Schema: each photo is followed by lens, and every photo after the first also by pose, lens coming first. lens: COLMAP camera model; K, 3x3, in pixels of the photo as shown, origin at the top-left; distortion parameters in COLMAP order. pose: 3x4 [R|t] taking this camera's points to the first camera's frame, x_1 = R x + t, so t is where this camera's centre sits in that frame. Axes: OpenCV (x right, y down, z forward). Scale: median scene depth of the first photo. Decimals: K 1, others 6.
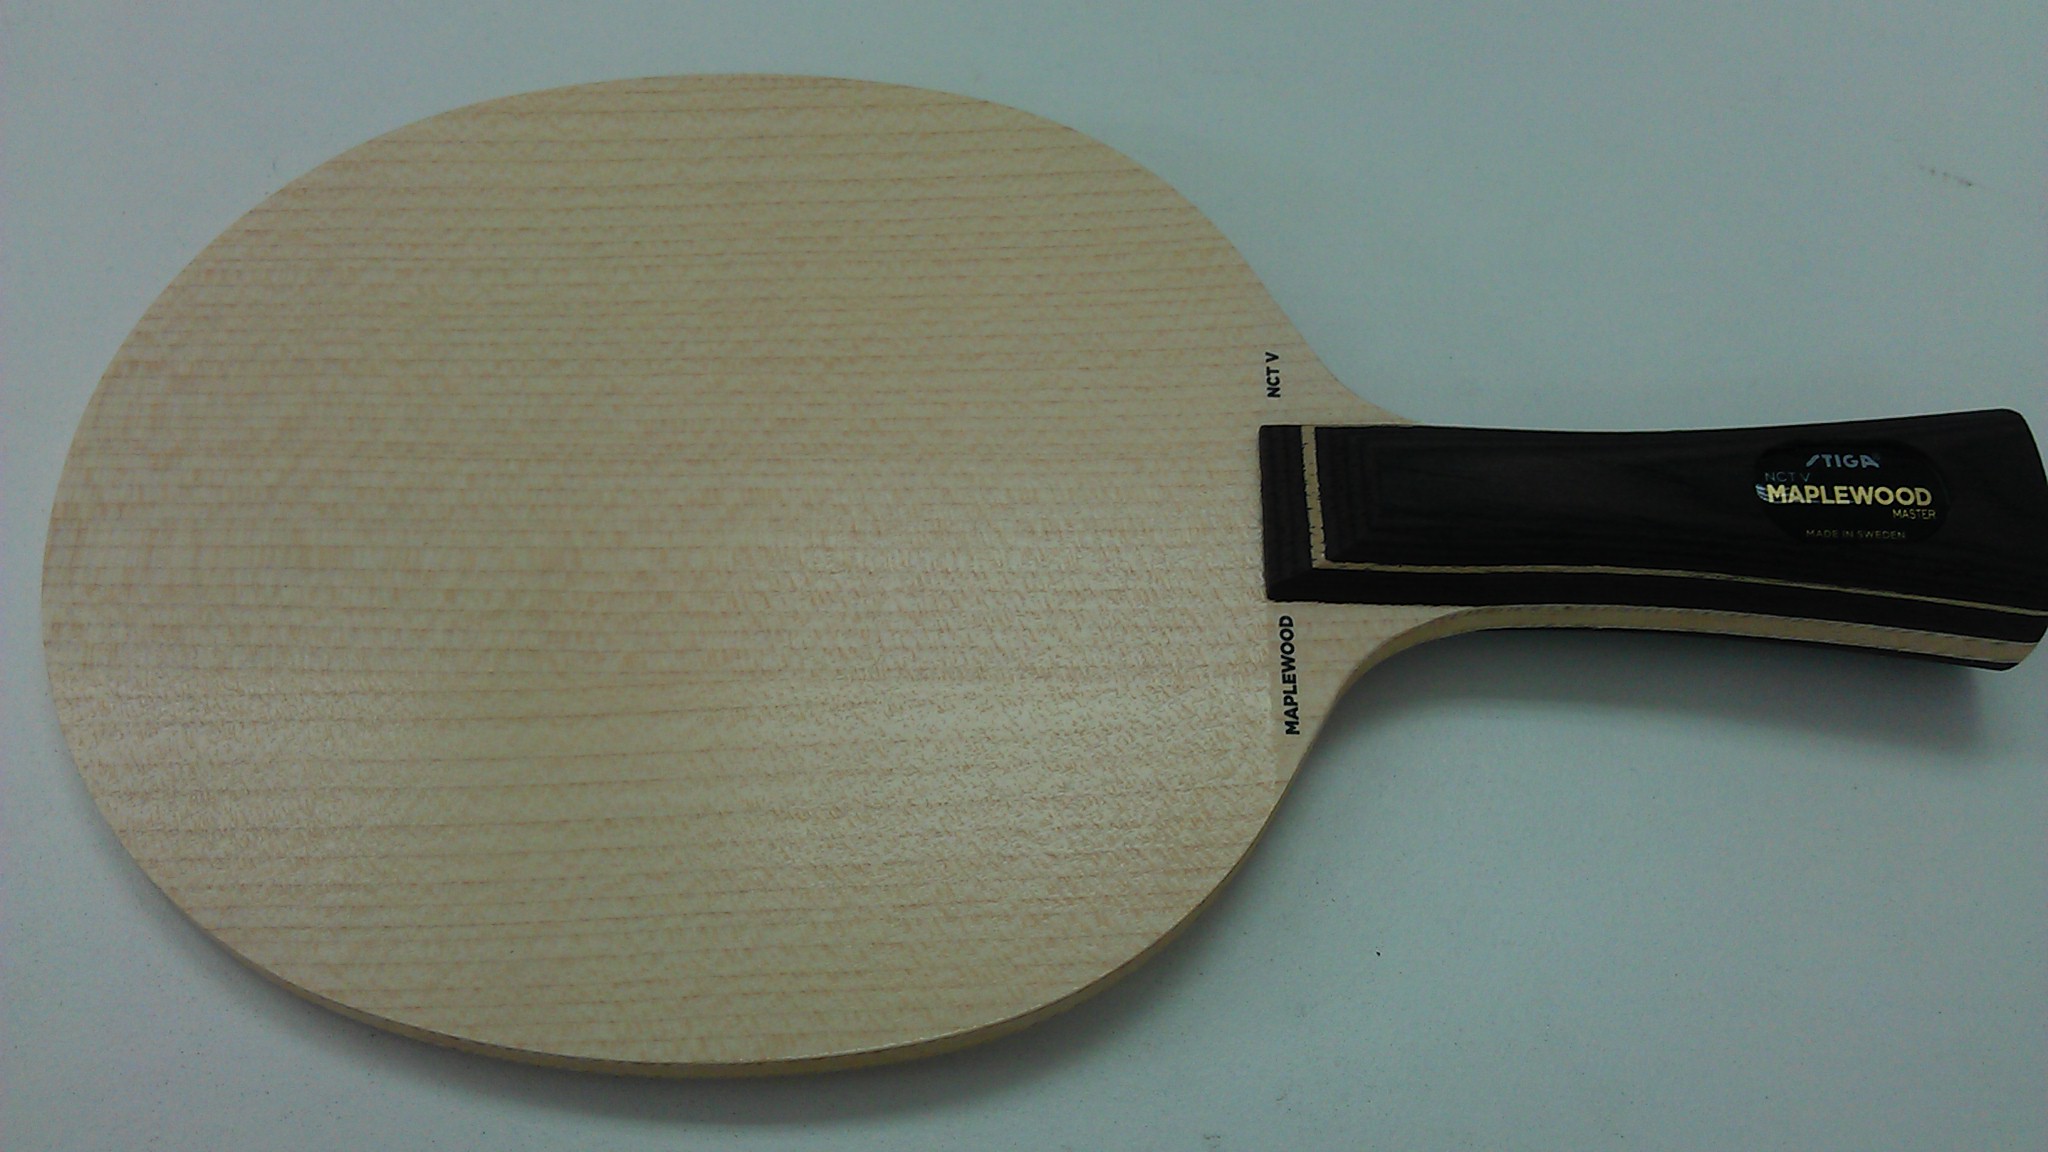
lens RADIAL K [[2099.0, 0, 1024.0], [0, 2099.0, 576.0], [0, 0, 1]] dist [0.128119, -0.590296]
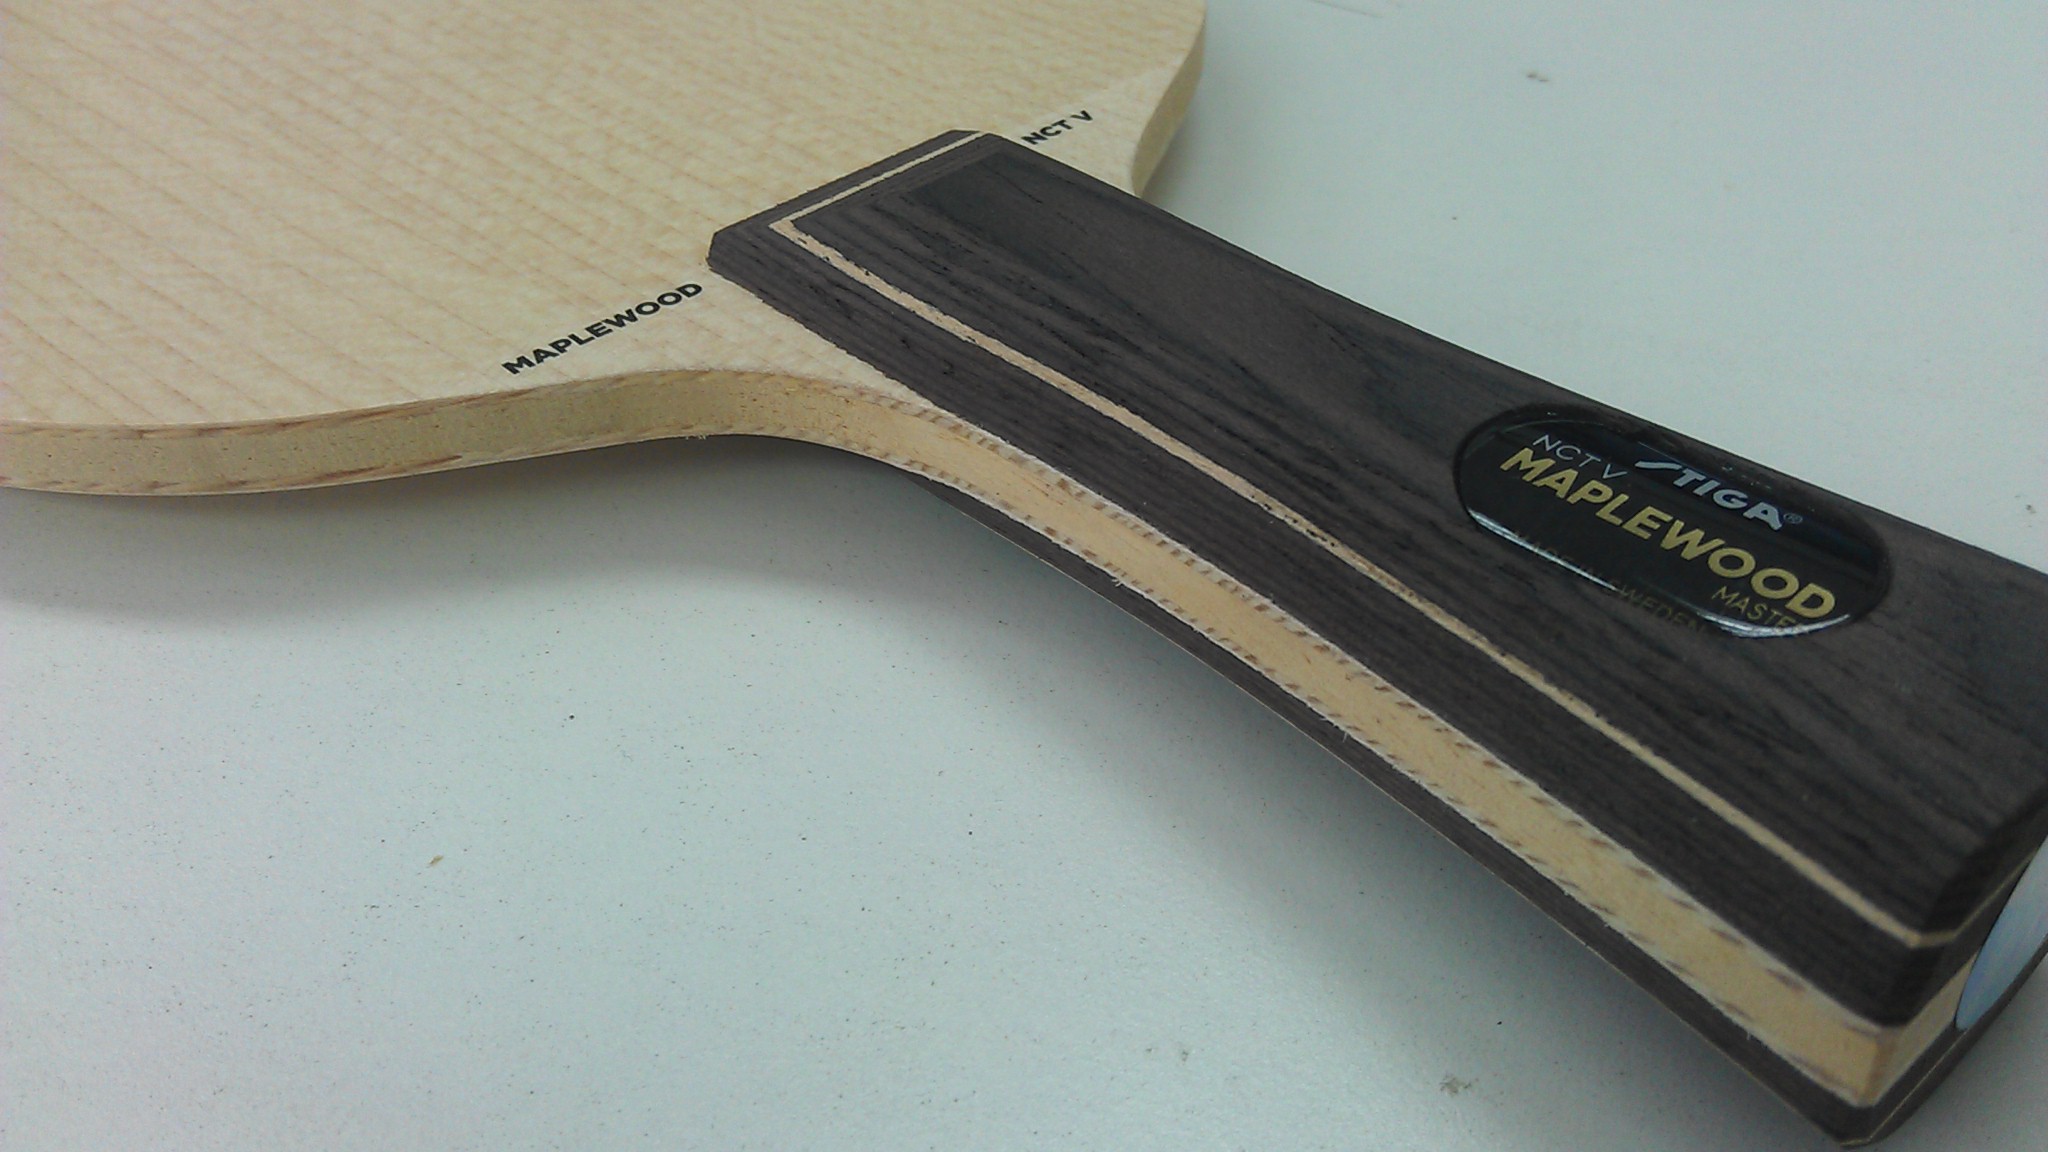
lens RADIAL K [[2099.0, 0, 1024.0], [0, 2099.0, 576.0], [0, 0, 1]] dist [0.128119, -0.590296]
pose [[0.689964, 0.413541, -0.594082, 0.571009], [-0.613364, 0.769831, -0.176478, 0.129764], [0.384361, 0.486152, 0.784807, 0.615907]]
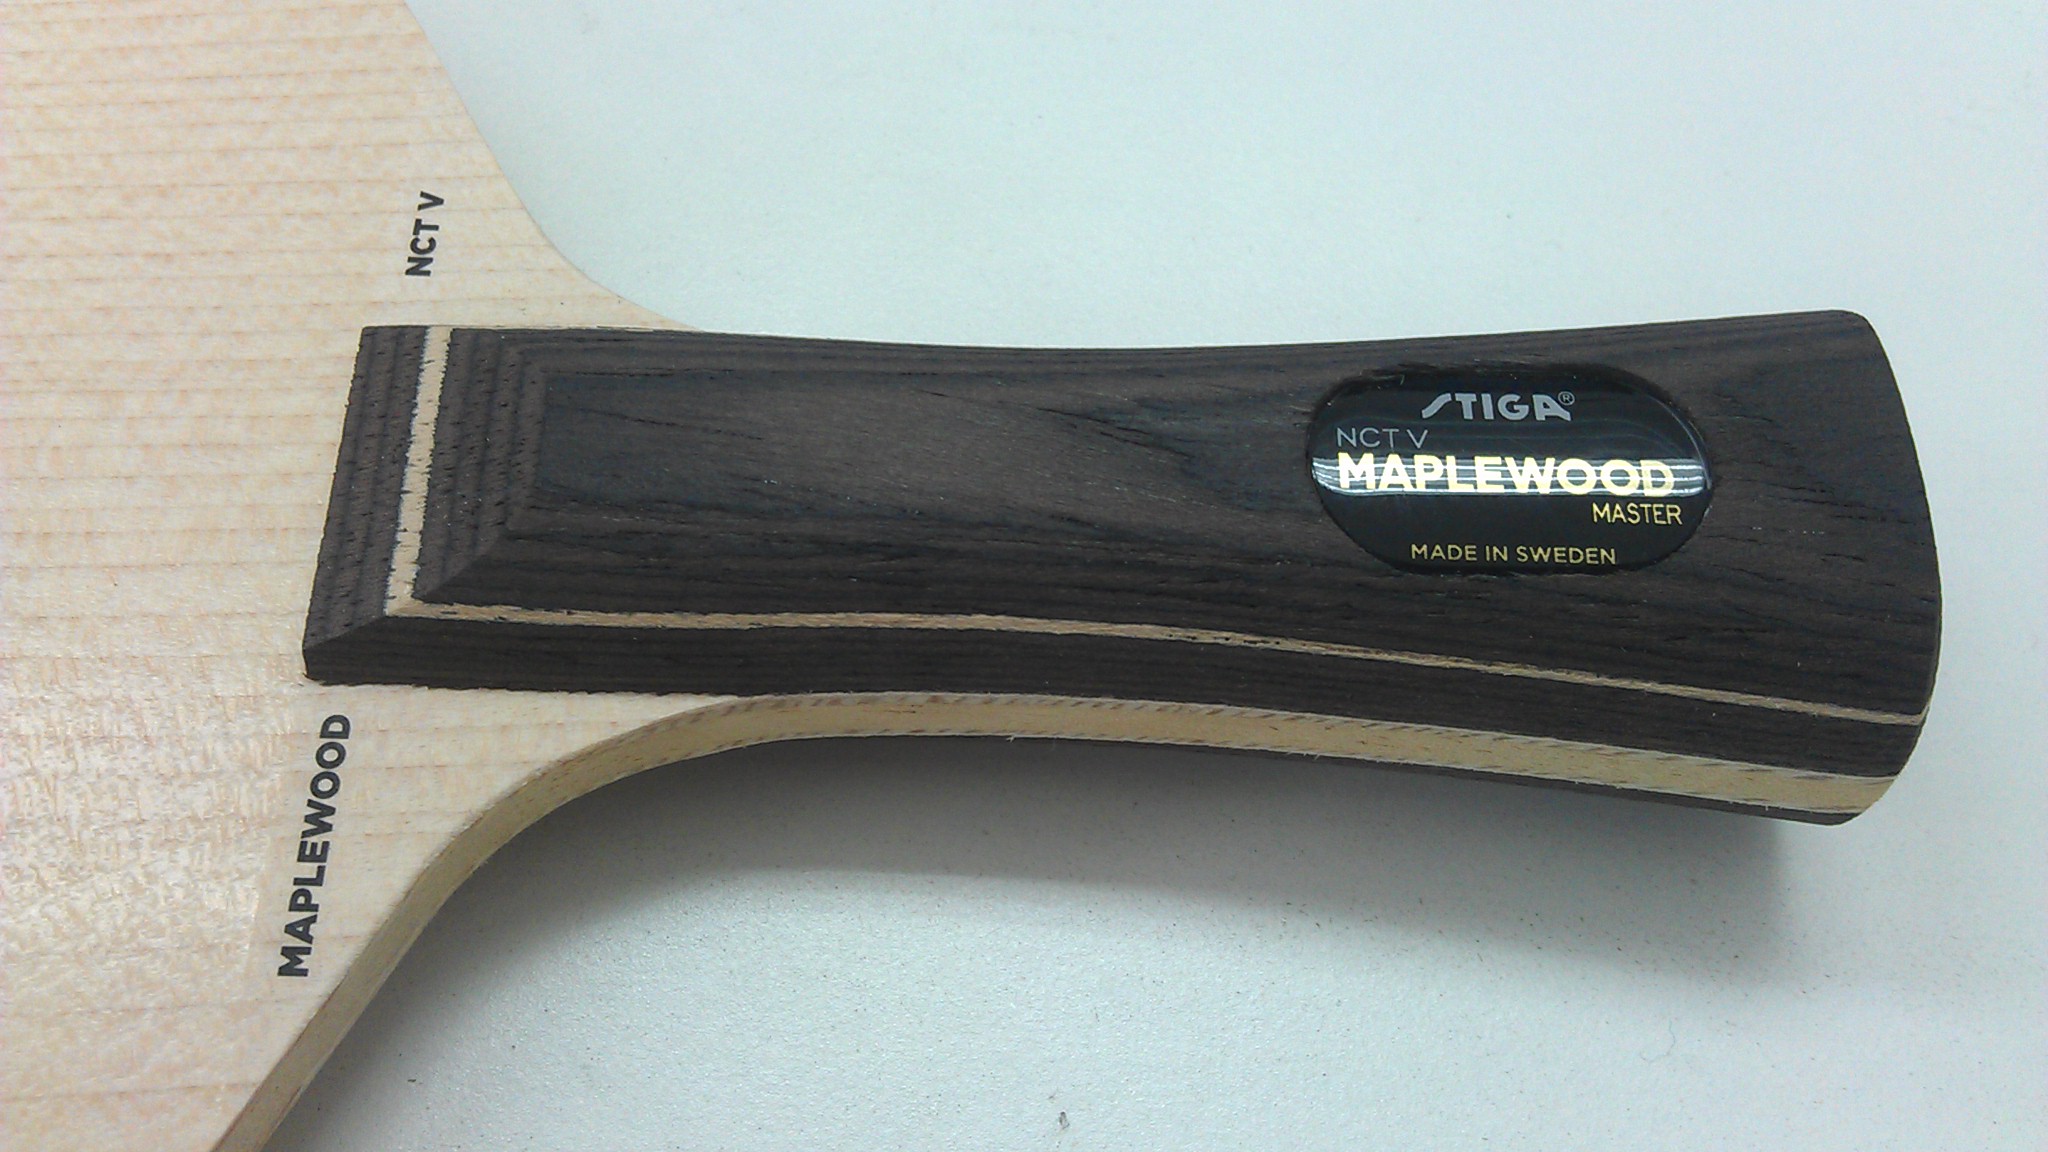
lens RADIAL K [[2099.0, 0, 1024.0], [0, 2099.0, 576.0], [0, 0, 1]] dist [0.128119, -0.590296]
pose [[0.999494, 0.007445, 0.030927, 0.266484], [-0.007257, 0.999954, -0.006197, -0.010864], [-0.030972, 0.005969, 0.999502, 0.516204]]
